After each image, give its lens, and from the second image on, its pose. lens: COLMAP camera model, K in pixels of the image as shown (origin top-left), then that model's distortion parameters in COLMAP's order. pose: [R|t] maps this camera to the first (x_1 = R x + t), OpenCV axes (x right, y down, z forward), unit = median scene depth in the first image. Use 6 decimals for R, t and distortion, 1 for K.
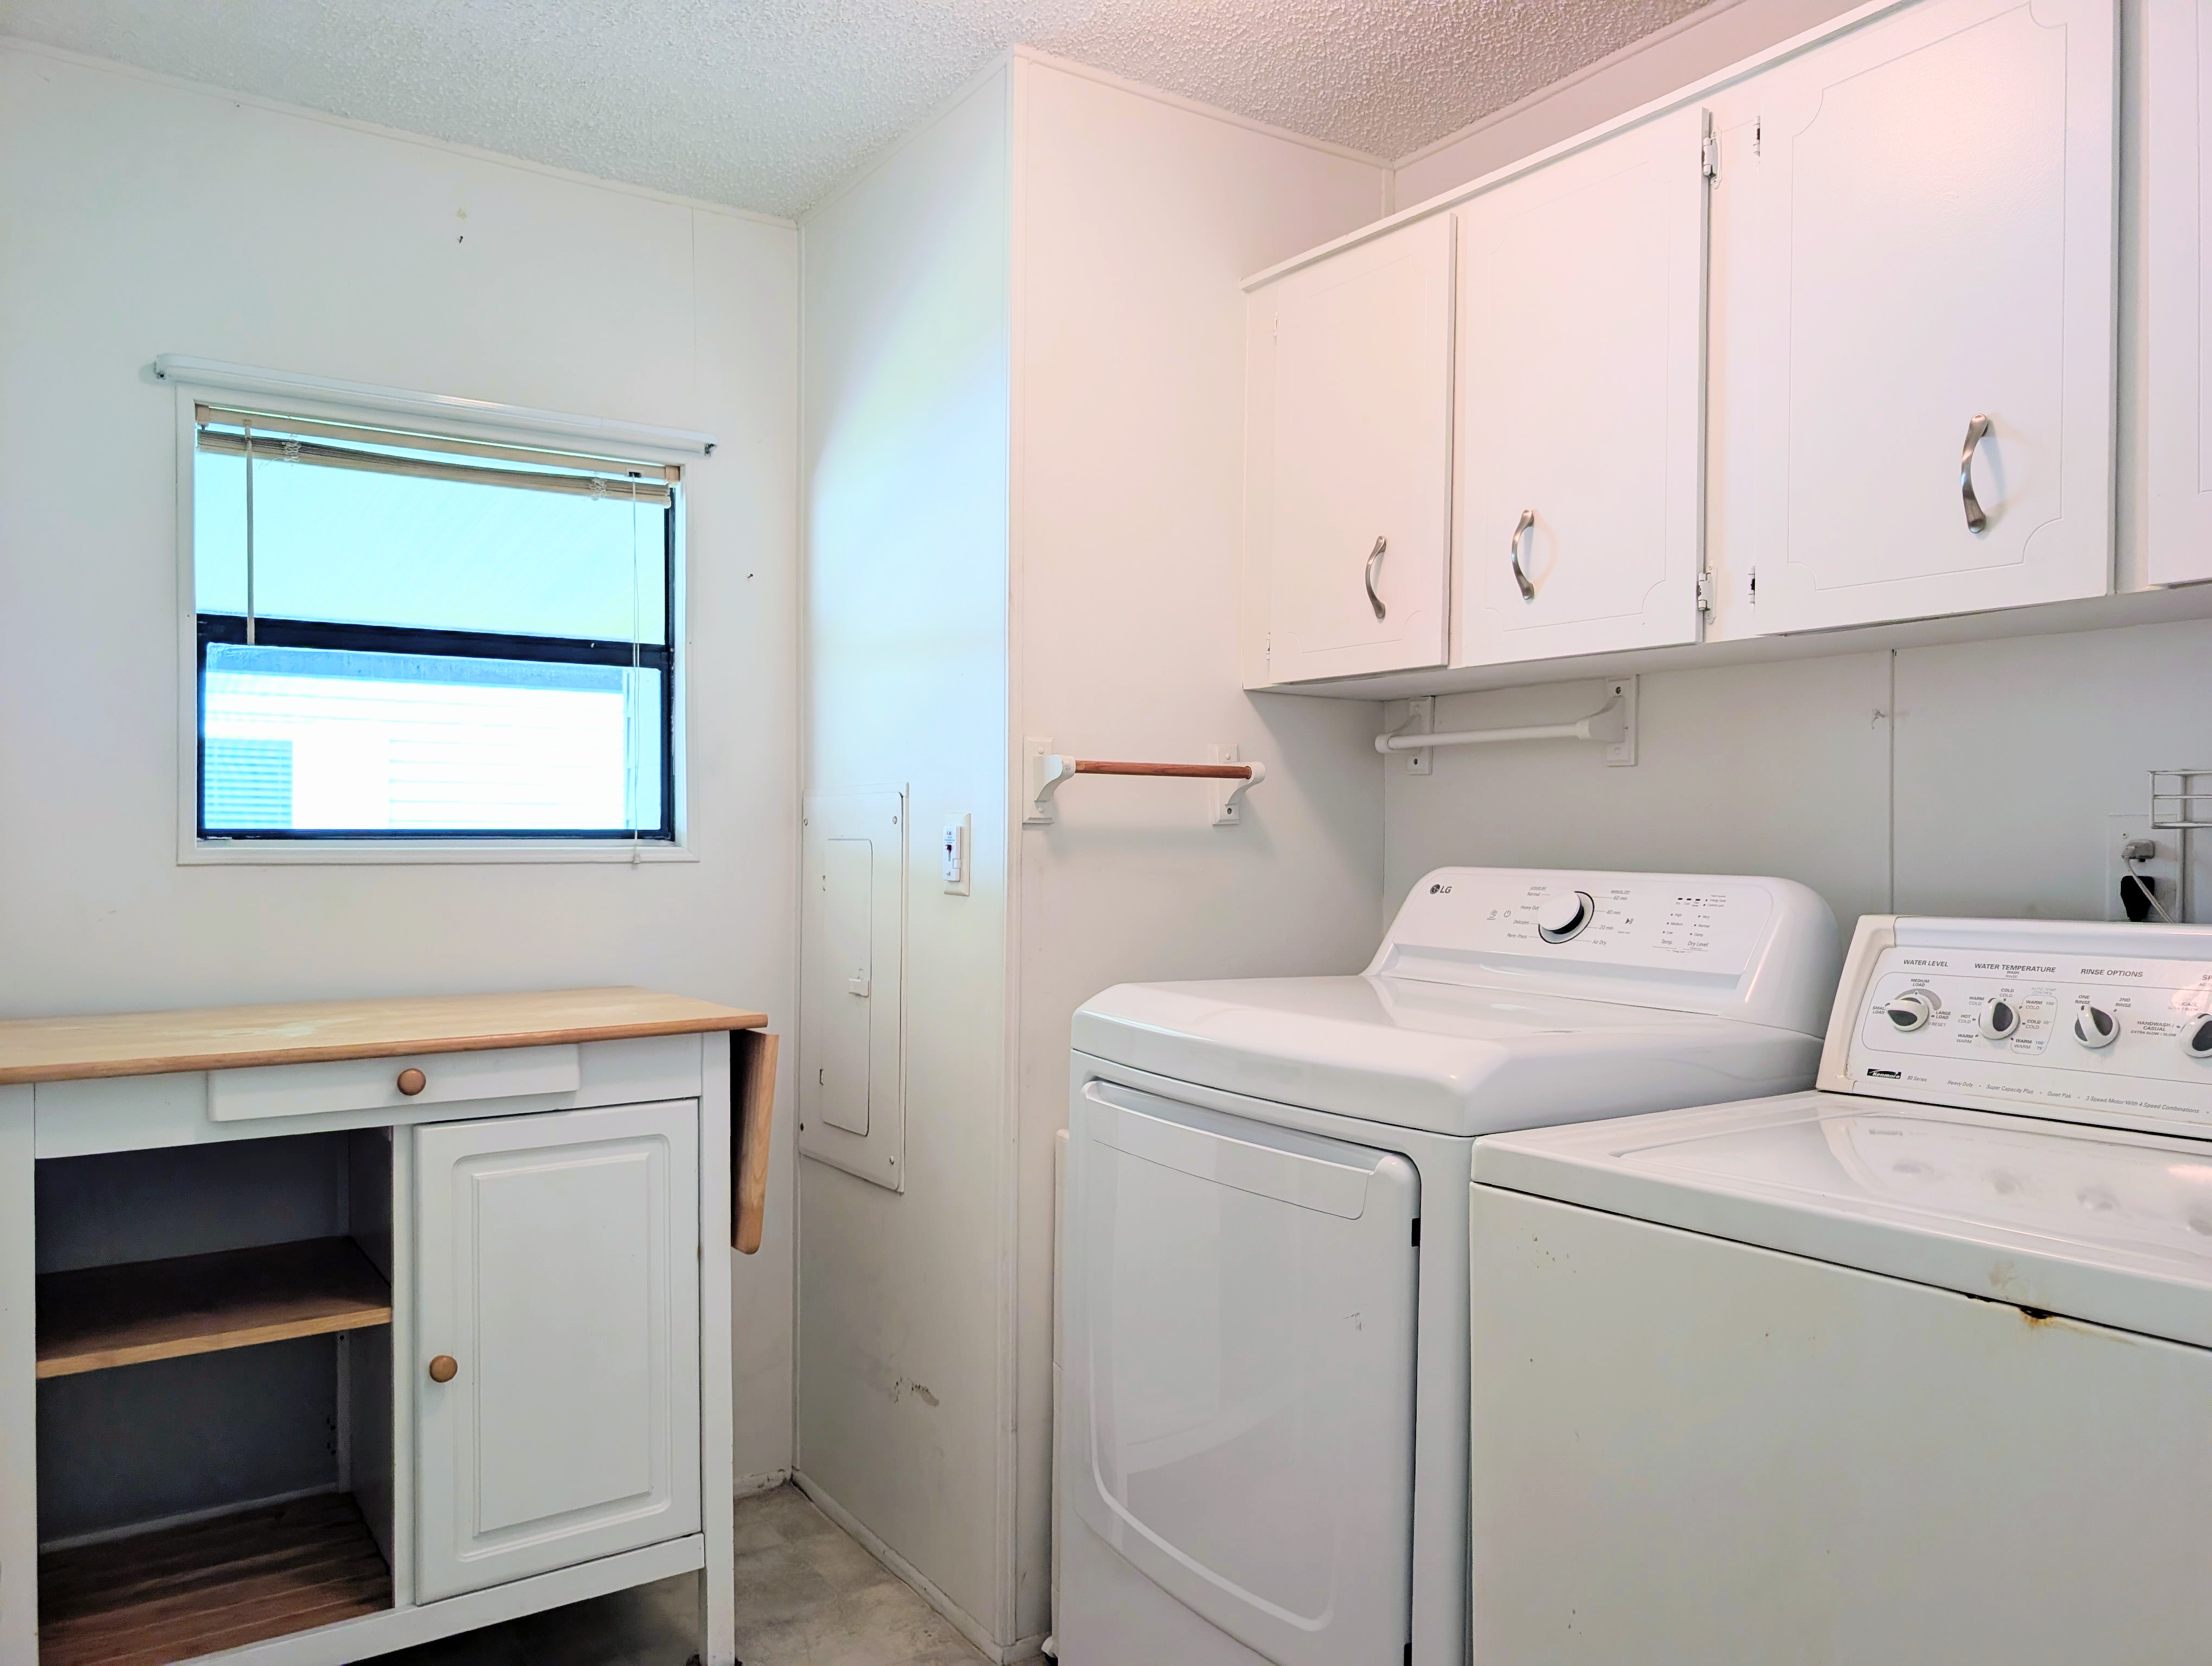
lens RADIAL K [[1606.2, 0, 1107.9], [0, 1606.2, 838.0], [0, 0, 1]] dist [0.011293, 0.001412]
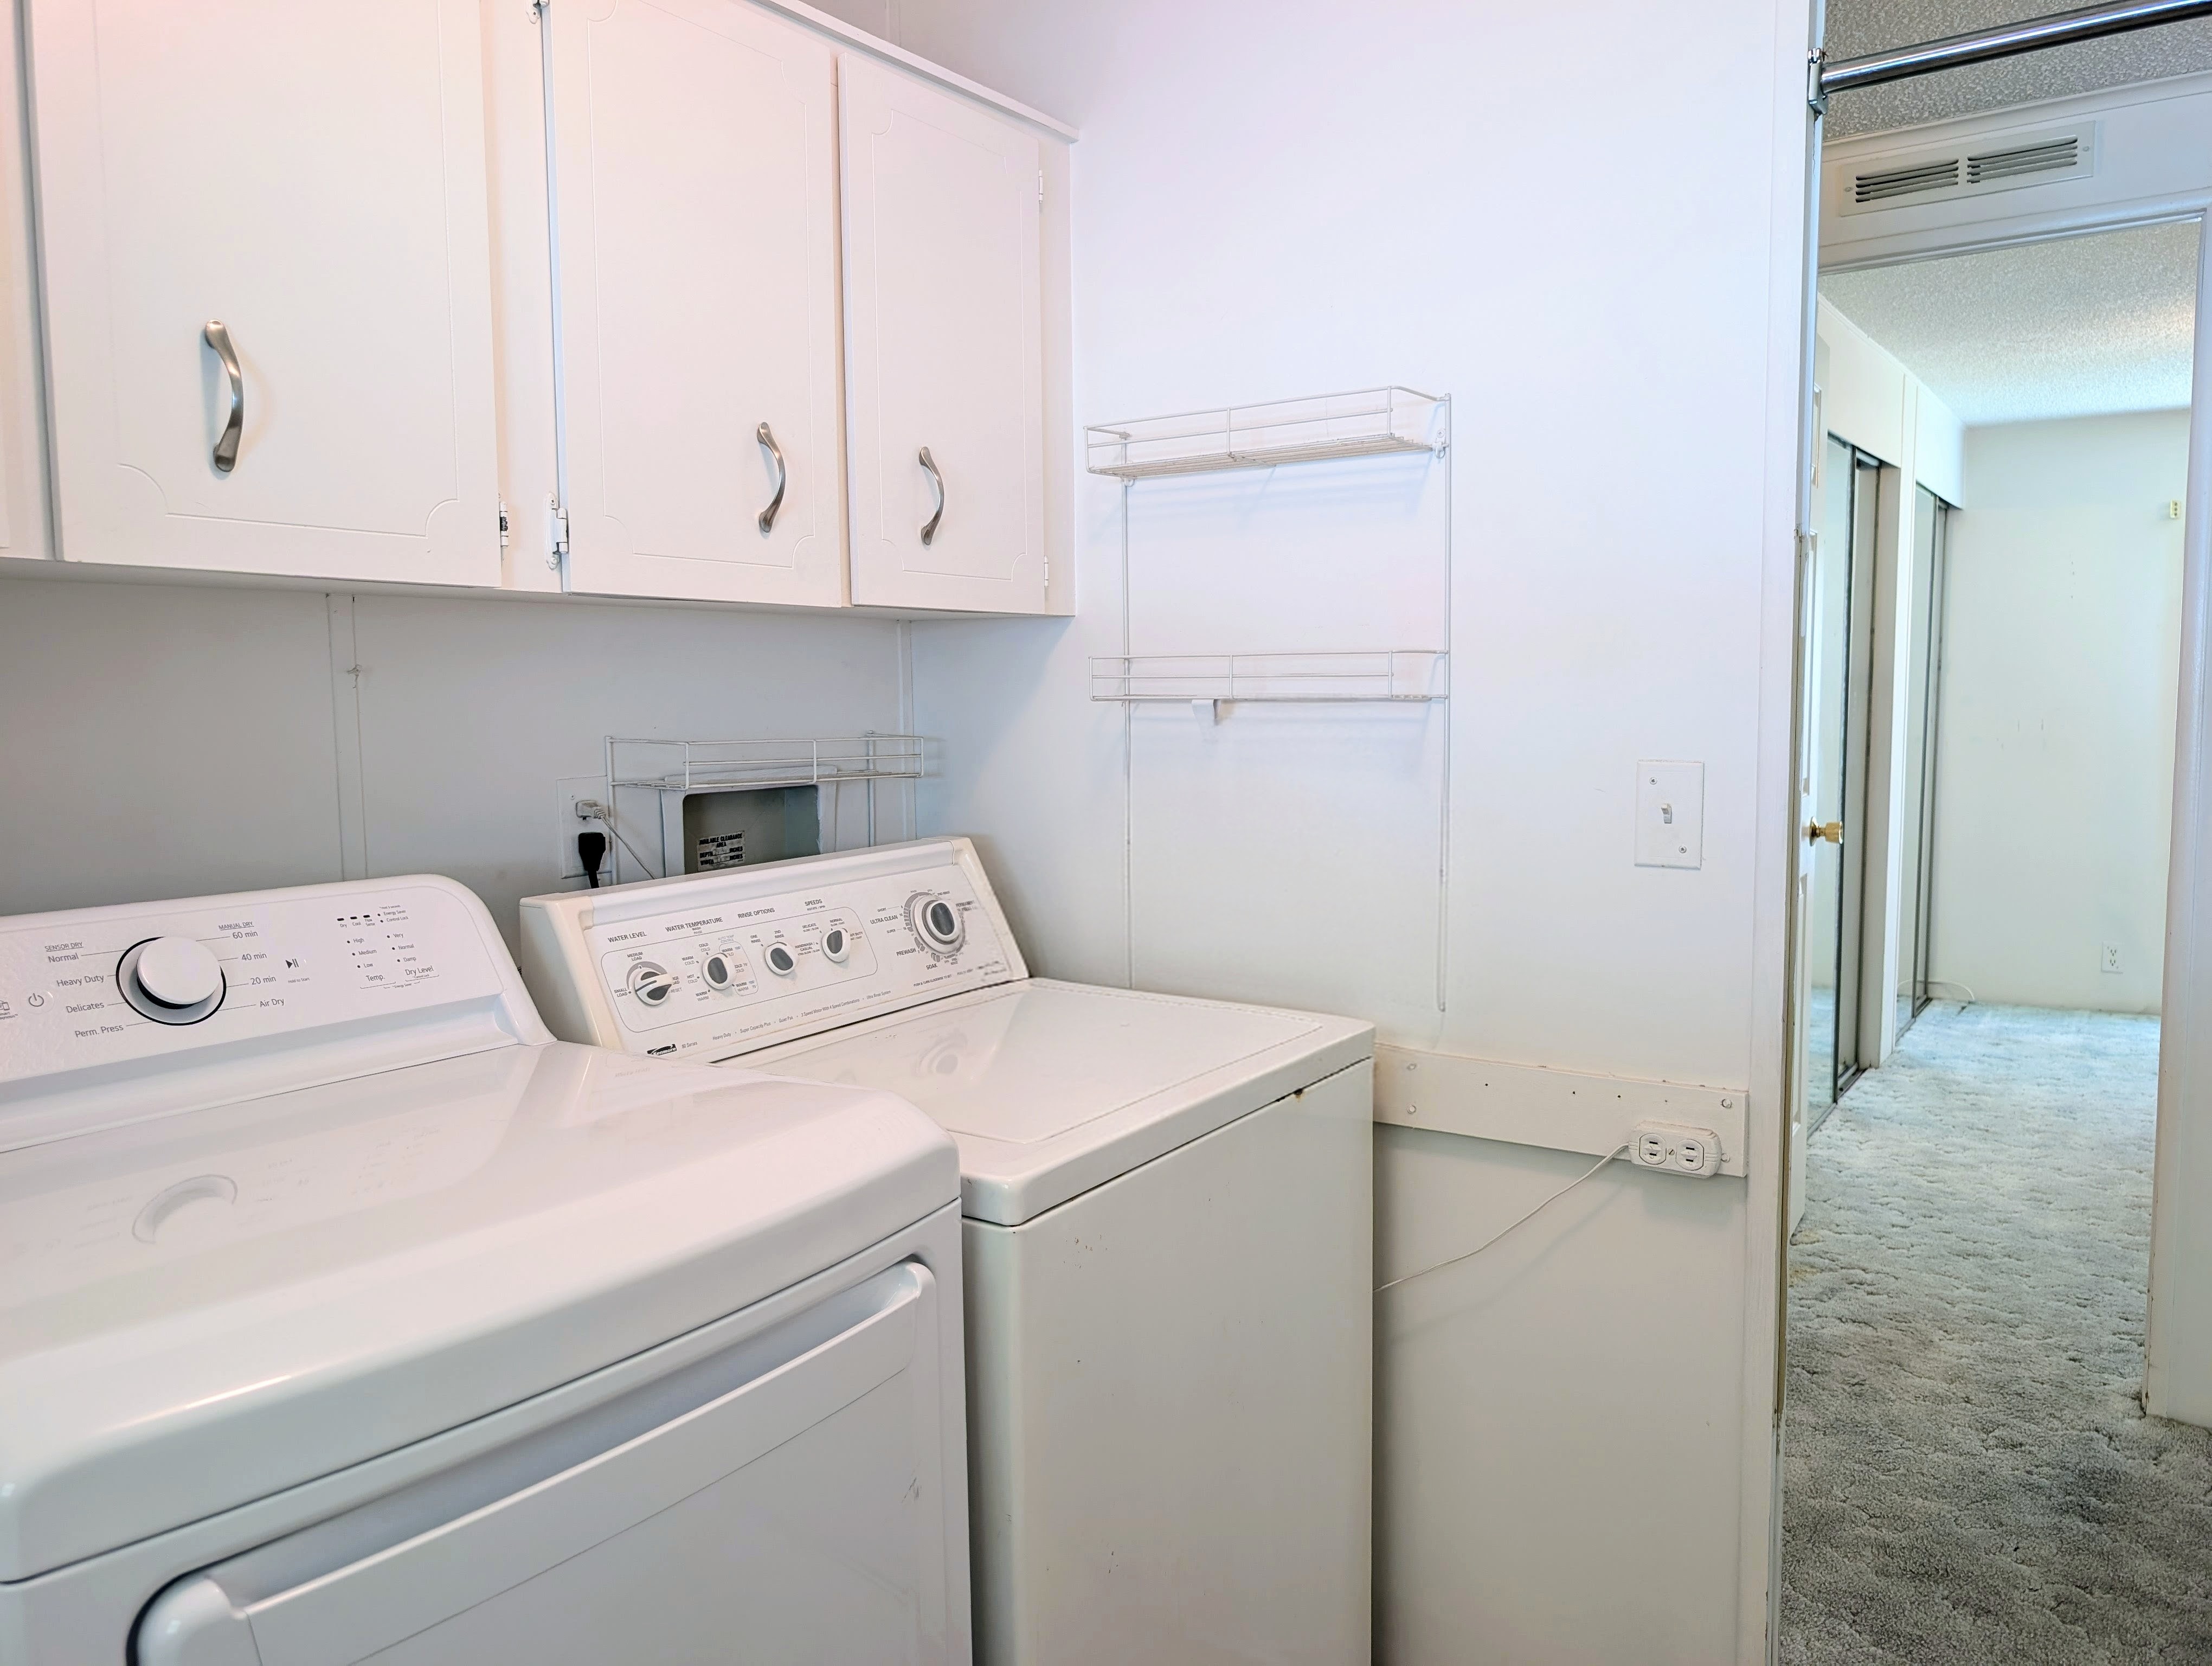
lens RADIAL K [[1606.2, 0, 1108.7], [0, 1606.2, 827.6], [0, 0, 1]] dist [0.011293, 0.001412]
pose [[-0.350705, -0.079402, 0.933114, -0.569469], [0.014170, 0.995835, 0.090065, -0.082388], [-0.936379, 0.044809, -0.348119, 1.142929]]
